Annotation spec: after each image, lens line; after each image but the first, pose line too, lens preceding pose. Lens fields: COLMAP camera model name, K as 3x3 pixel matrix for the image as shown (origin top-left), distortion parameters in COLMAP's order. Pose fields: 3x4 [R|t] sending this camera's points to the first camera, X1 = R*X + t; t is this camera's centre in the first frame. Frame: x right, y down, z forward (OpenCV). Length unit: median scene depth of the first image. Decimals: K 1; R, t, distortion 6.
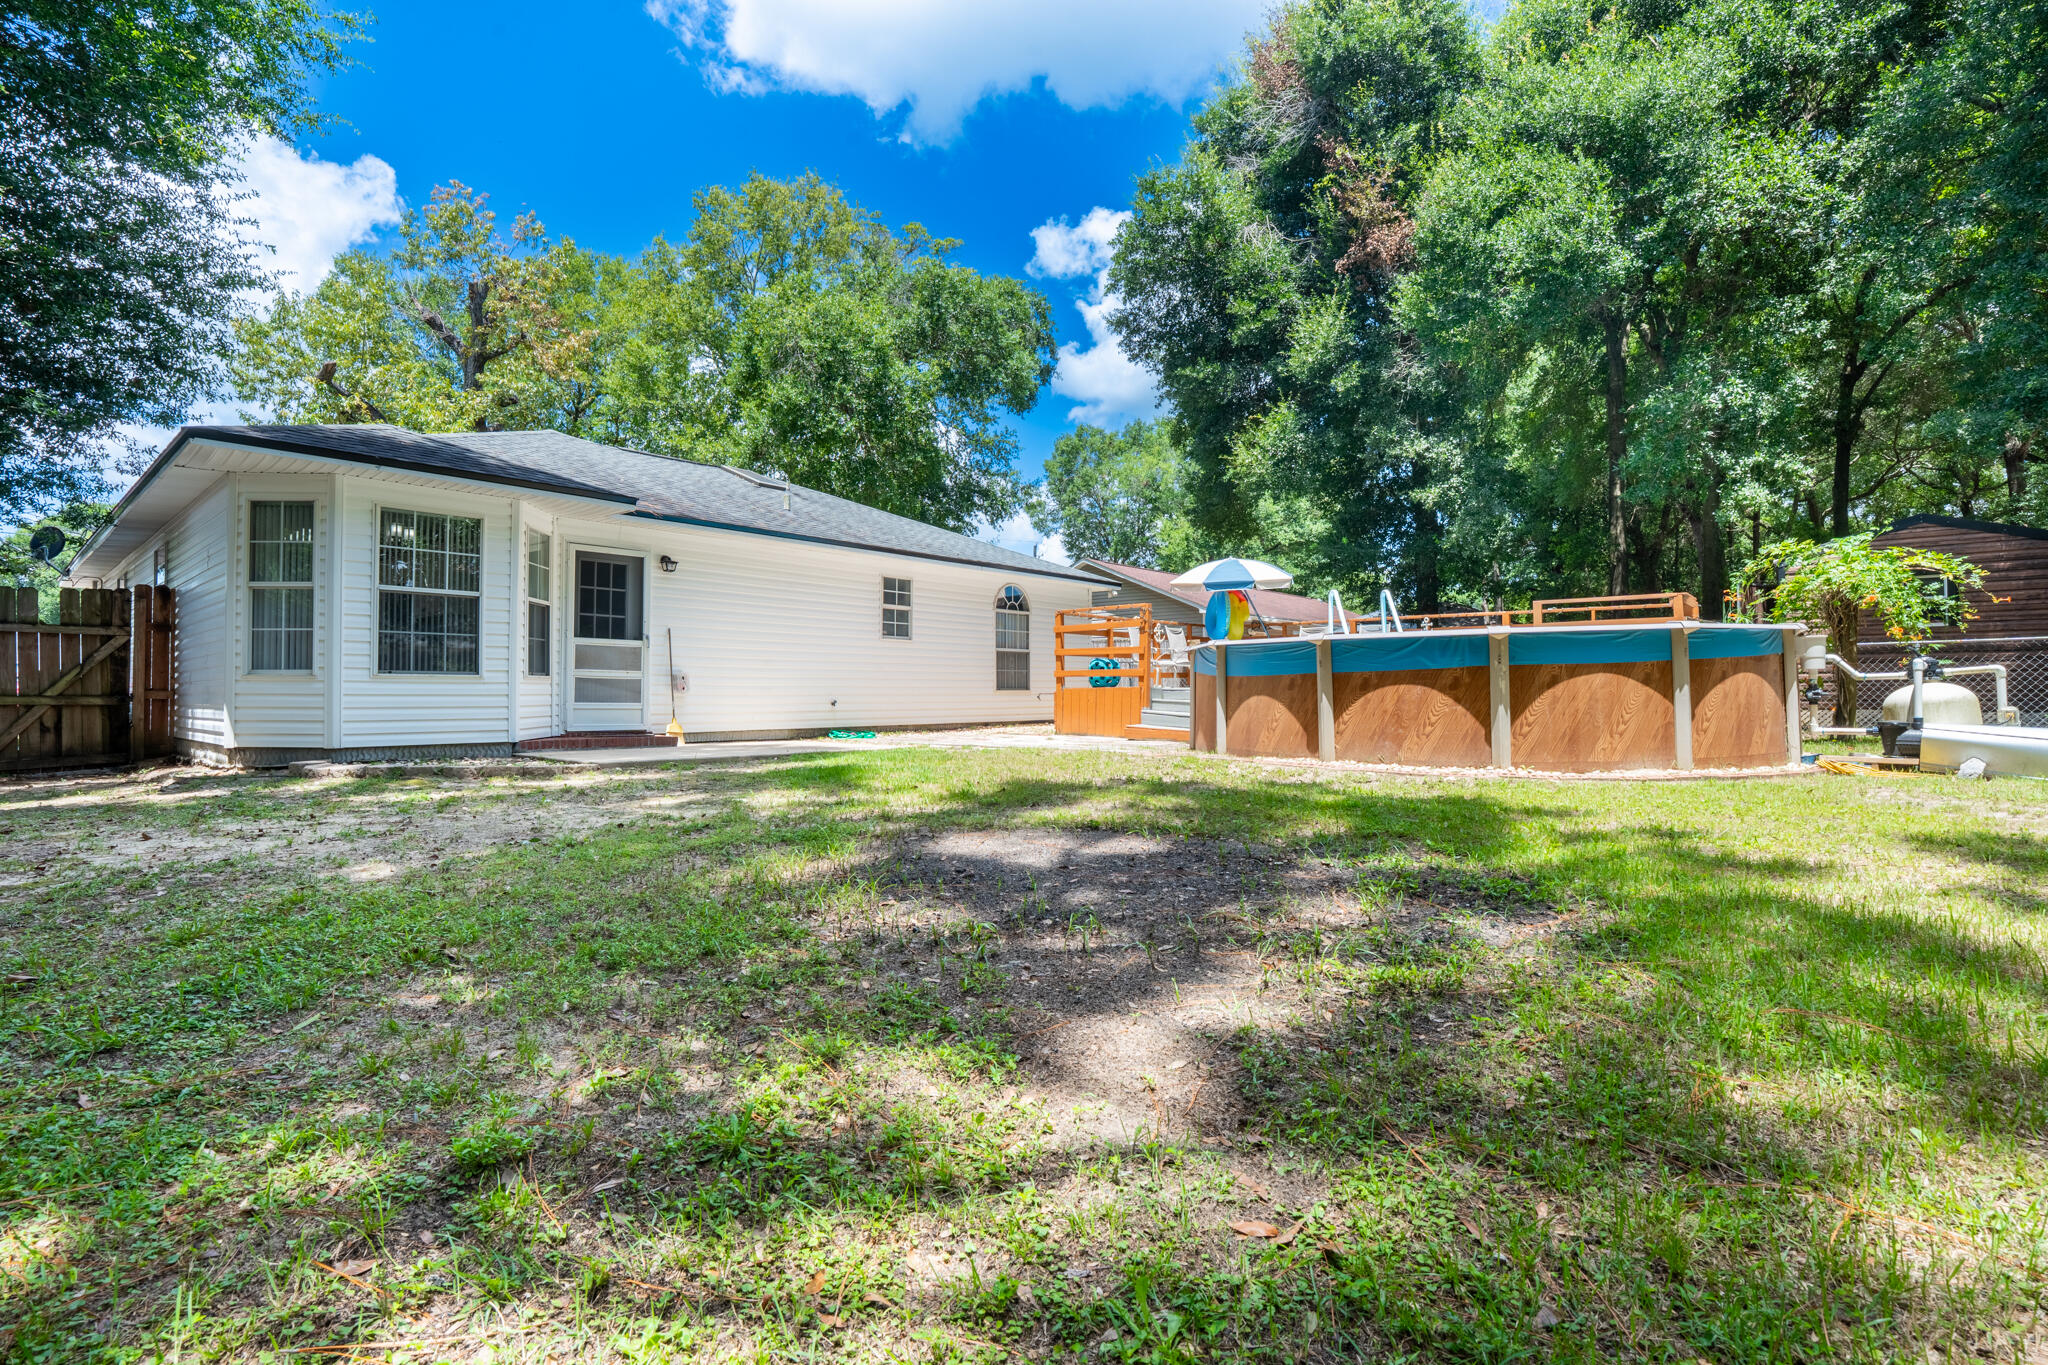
lens RADIAL K [[951.9, 0, 1019.5], [0, 951.9, 670.1], [0, 0, 1]] dist [-0.047436, 0.000111]
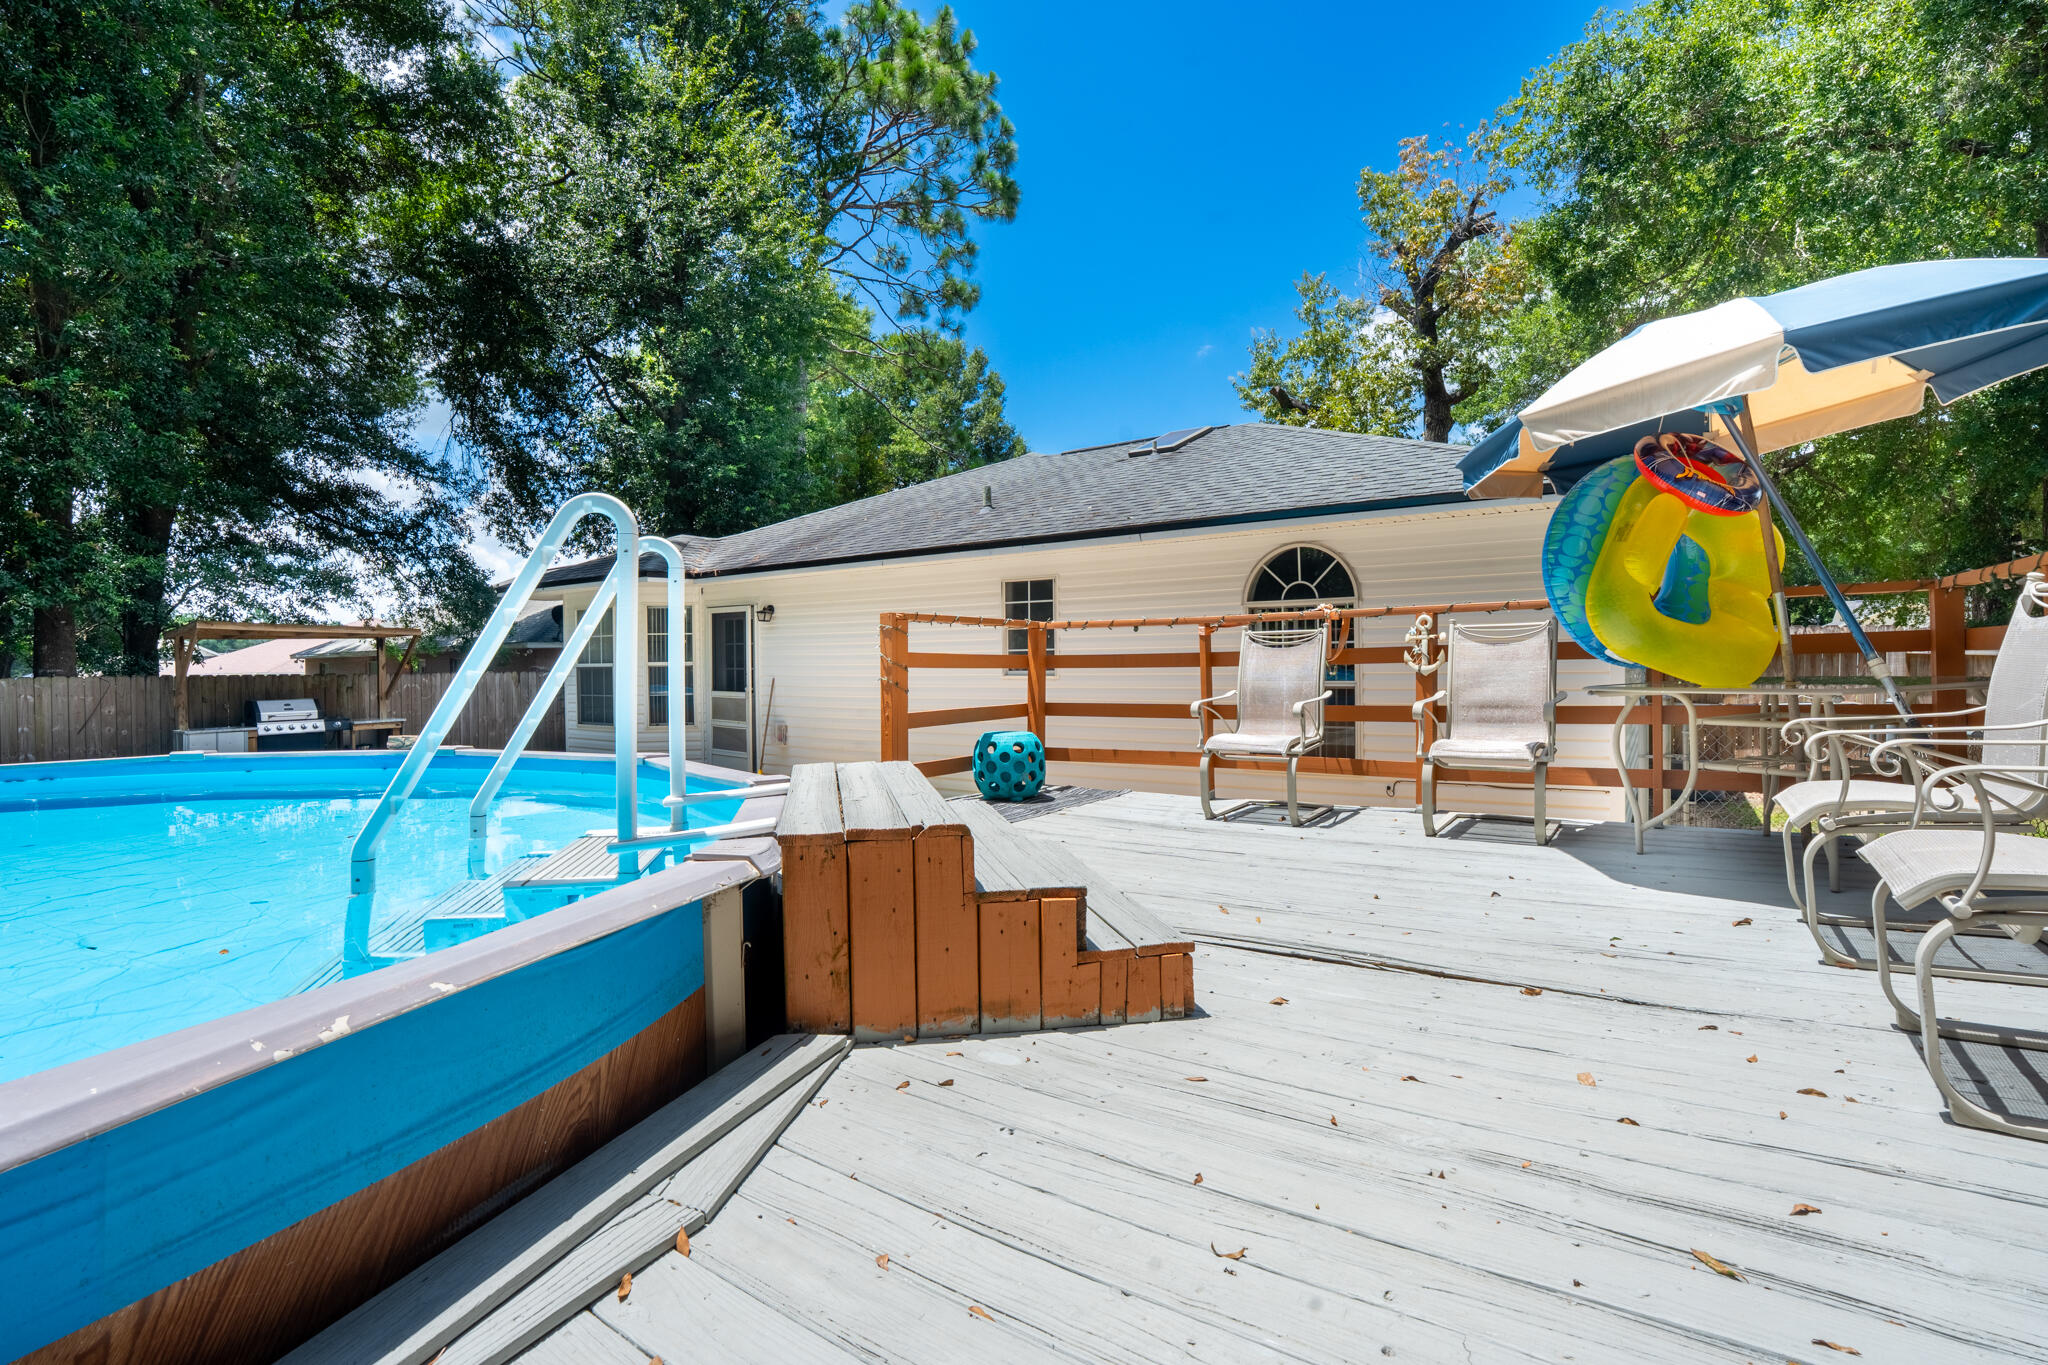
lens RADIAL K [[951.9, 0, 1019.5], [0, 951.9, 670.1], [0, 0, 1]] dist [-0.047436, 0.000111]
pose [[0.091544, -0.000729, -0.995801, 0.635081], [0.030077, 0.999546, 0.002033, -0.046505], [0.995347, -0.030137, 0.091524, 1.165487]]
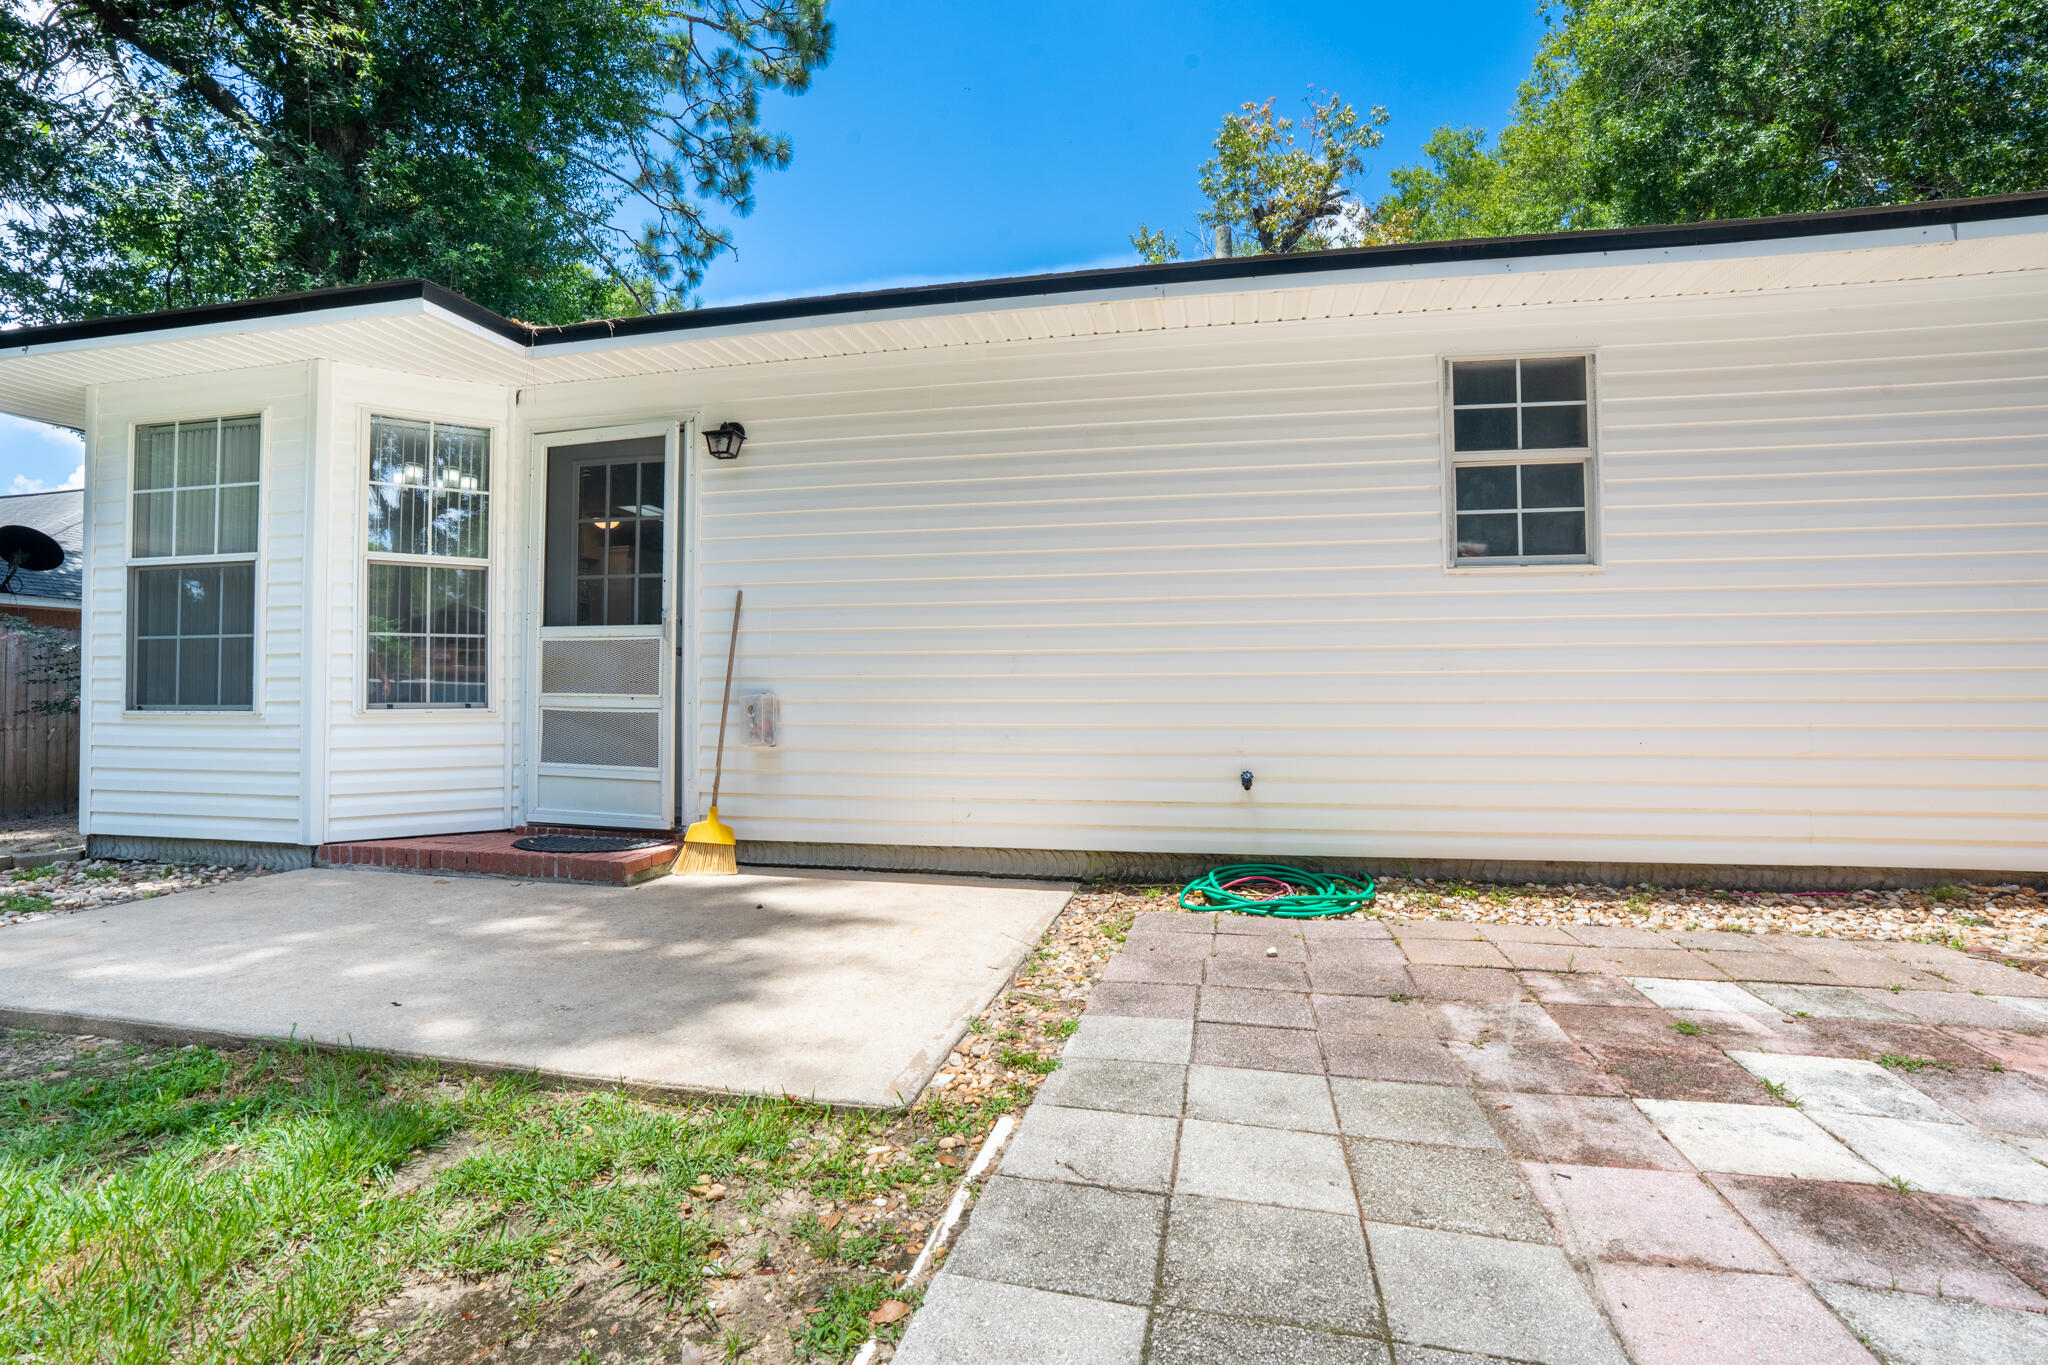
lens RADIAL K [[951.9, 0, 1019.5], [0, 951.9, 670.1], [0, 0, 1]] dist [-0.047436, 0.000111]
pose [[0.480629, -0.016456, -0.876770, 0.059080], [0.023588, 0.999705, -0.005833, -0.003726], [0.876607, -0.017878, 0.480875, 0.907298]]
